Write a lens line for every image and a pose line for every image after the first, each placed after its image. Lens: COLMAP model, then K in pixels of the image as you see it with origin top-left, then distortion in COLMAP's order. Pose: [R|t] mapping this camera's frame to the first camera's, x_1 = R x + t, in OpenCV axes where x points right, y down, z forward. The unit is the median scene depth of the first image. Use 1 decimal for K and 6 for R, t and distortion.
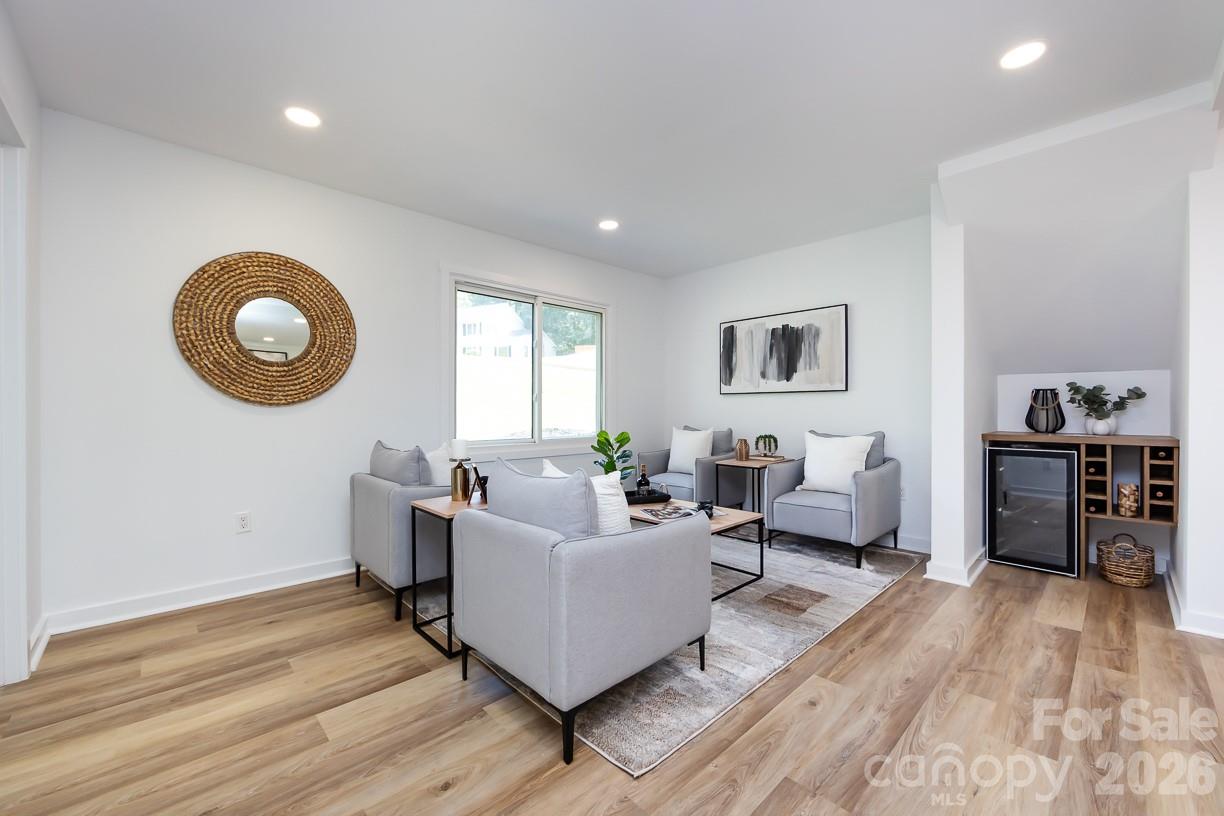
lens RADIAL K [[476.8, 0, 596.4], [0, 476.8, 408.9], [0, 0, 1]] dist [-0.026592, -0.000124]
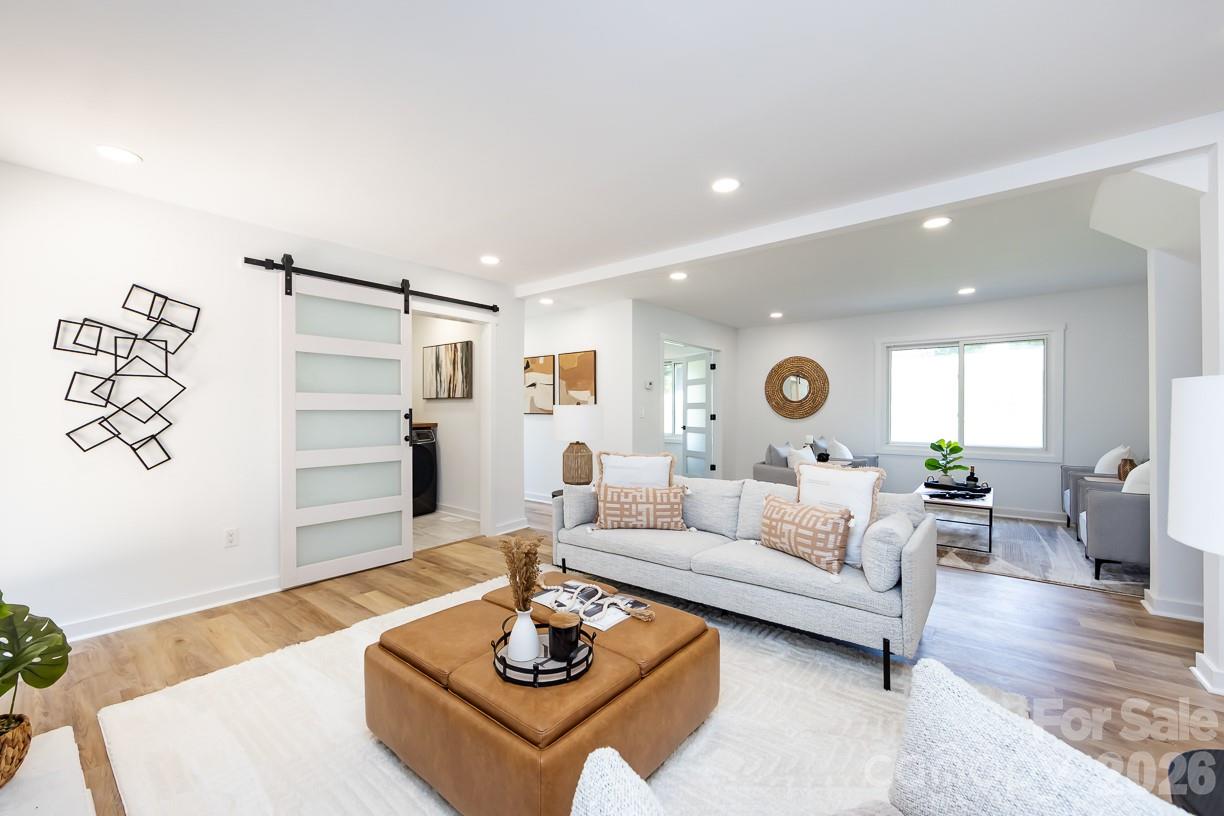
lens RADIAL K [[483.3, 0, 635.0], [0, 483.3, 413.1], [0, 0, 1]] dist [-0.002330, -0.000115]
pose [[0.183084, 0.004088, -0.983089, 1.610078], [-0.001102, 0.999992, 0.003953, -0.046787], [0.983097, 0.000359, 0.183087, -0.269612]]
